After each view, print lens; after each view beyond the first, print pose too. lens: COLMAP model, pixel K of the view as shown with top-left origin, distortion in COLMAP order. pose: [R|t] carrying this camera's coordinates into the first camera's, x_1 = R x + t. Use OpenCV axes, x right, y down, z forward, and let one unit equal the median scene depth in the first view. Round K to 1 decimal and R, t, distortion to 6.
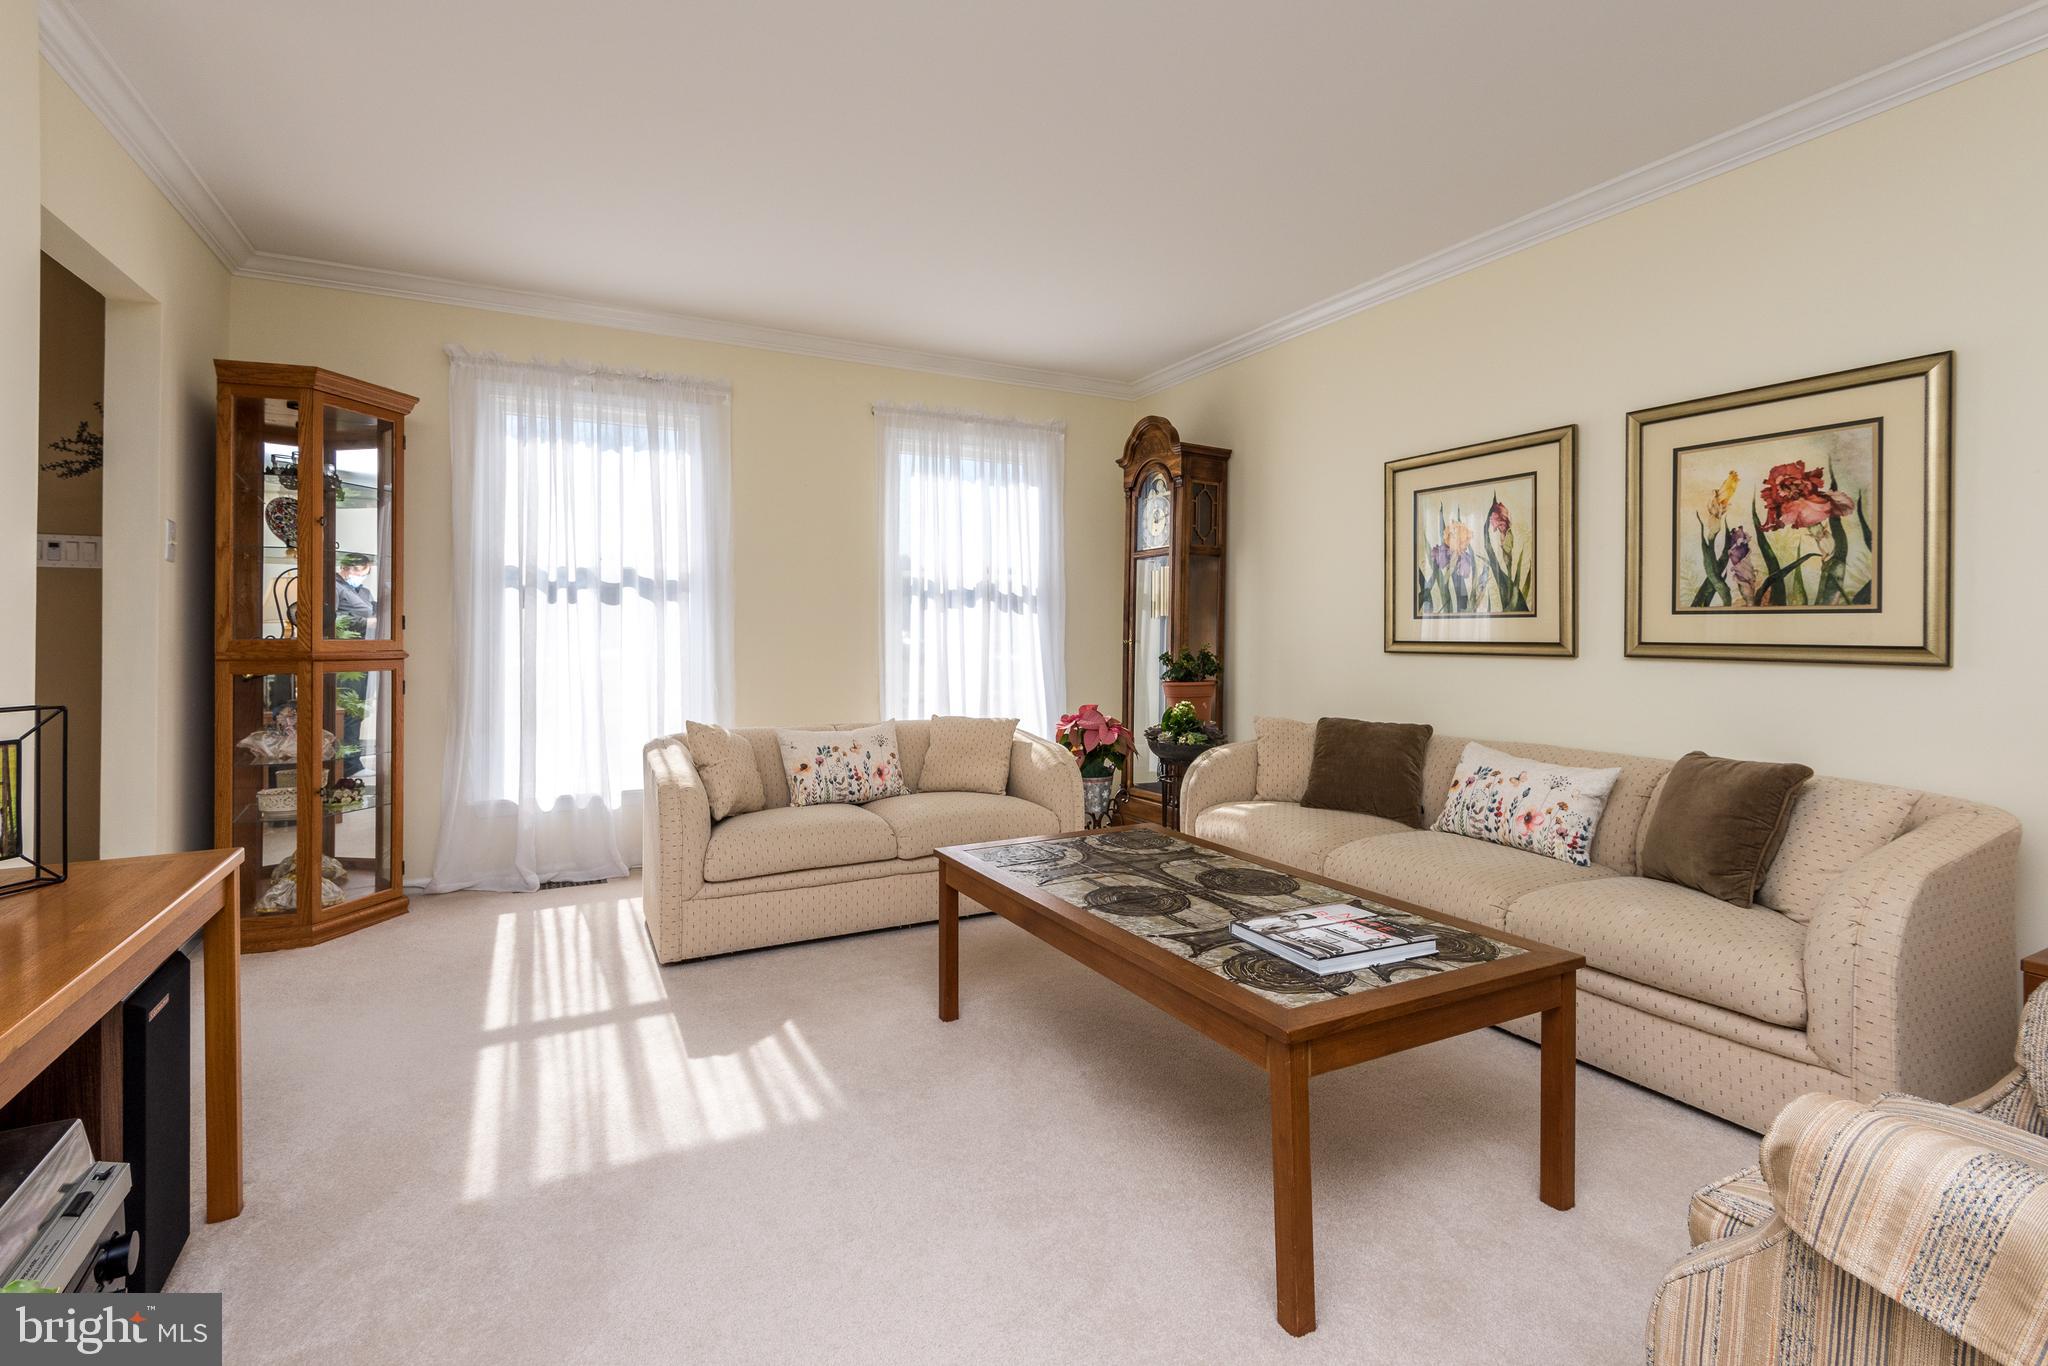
lens RADIAL K [[940.7, 0, 1040.4], [0, 940.7, 631.5], [0, 0, 1]] dist [0.014493, -0.000375]
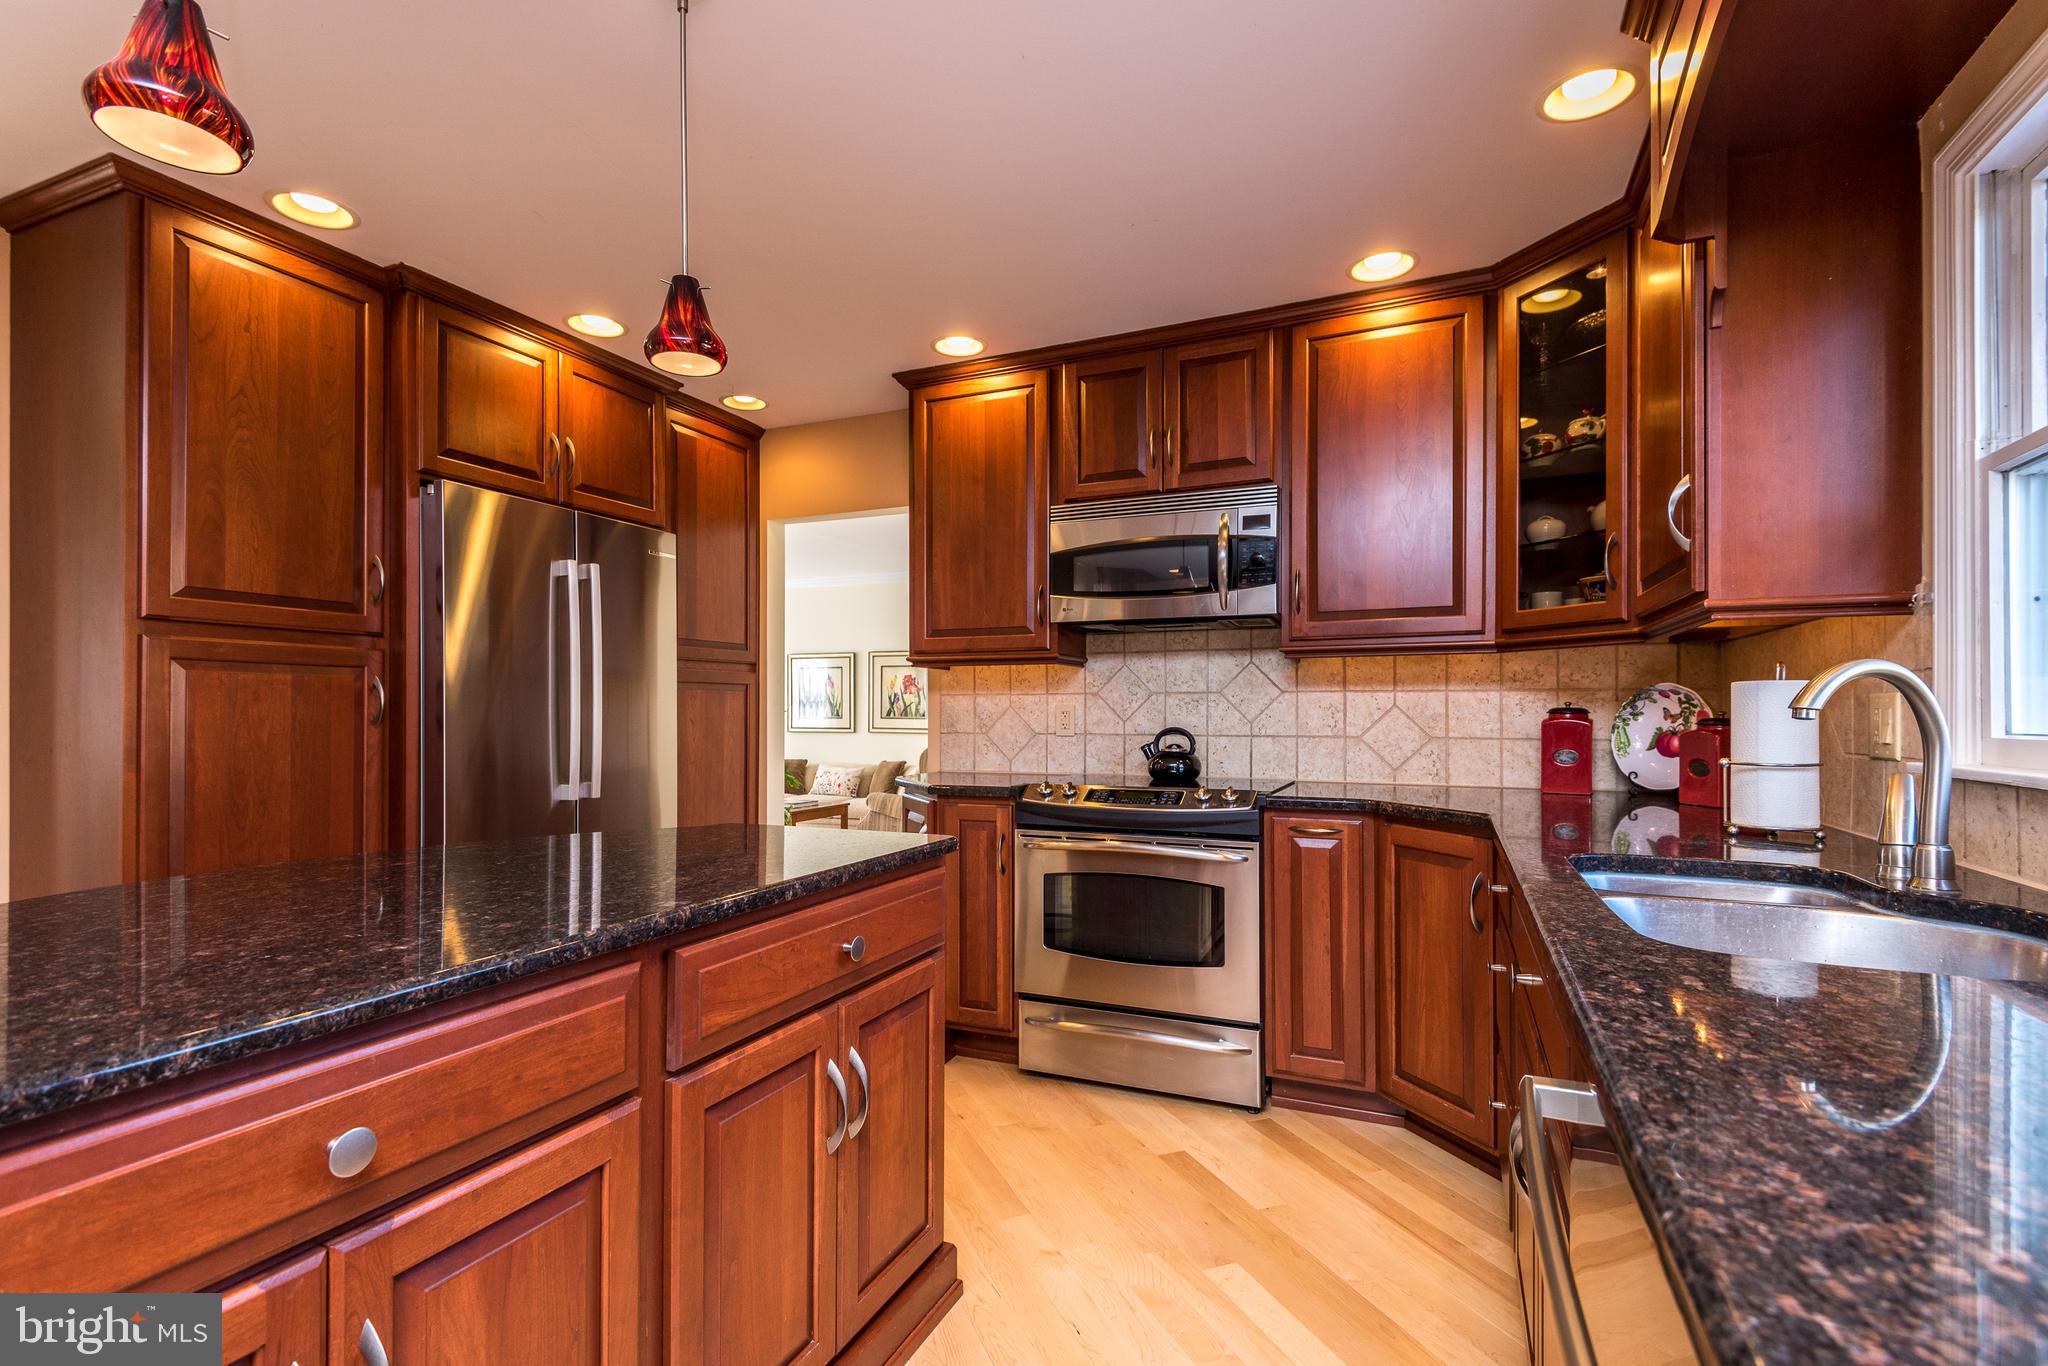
lens RADIAL K [[940.7, 0, 1015.2], [0, 940.7, 702.1], [0, 0, 1]] dist [0.014493, -0.000375]
pose [[0.792508, 0.007004, 0.609822, -0.899364], [-0.001943, 0.999958, -0.008959, -0.046688], [-0.609859, 0.005915, 0.792488, -1.776981]]
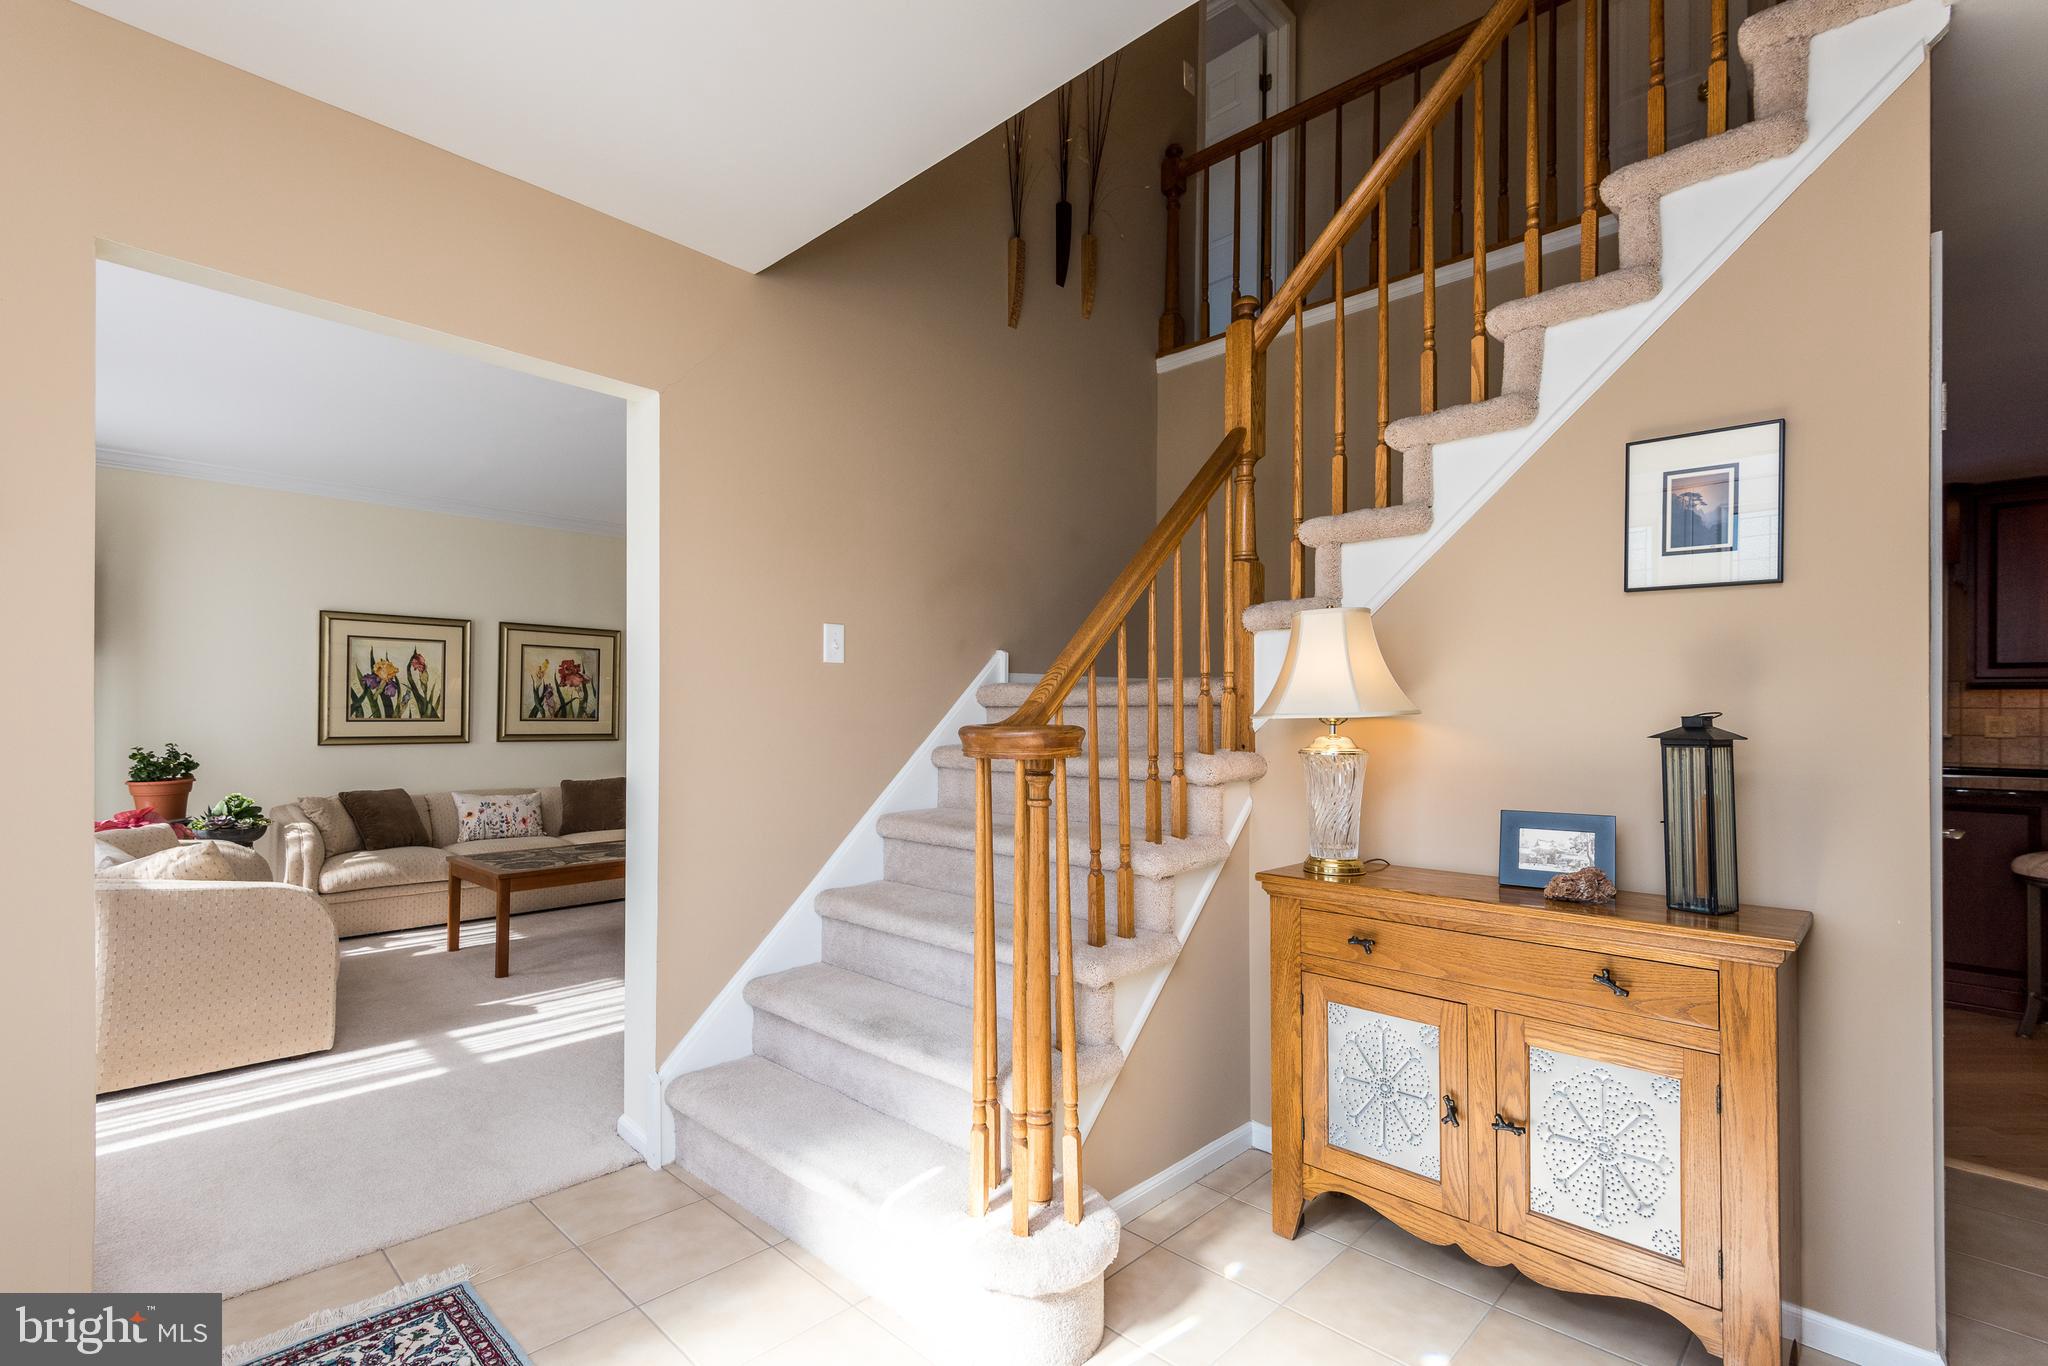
lens RADIAL K [[940.7, 0, 1024.8], [0, 940.7, 696.7], [0, 0, 1]] dist [0.014493, -0.000375]
pose [[-0.317238, 0.017393, 0.948187, -1.765395], [-0.004115, 0.999797, -0.019717, -0.036411], [-0.948337, -0.010157, -0.317102, 0.609936]]
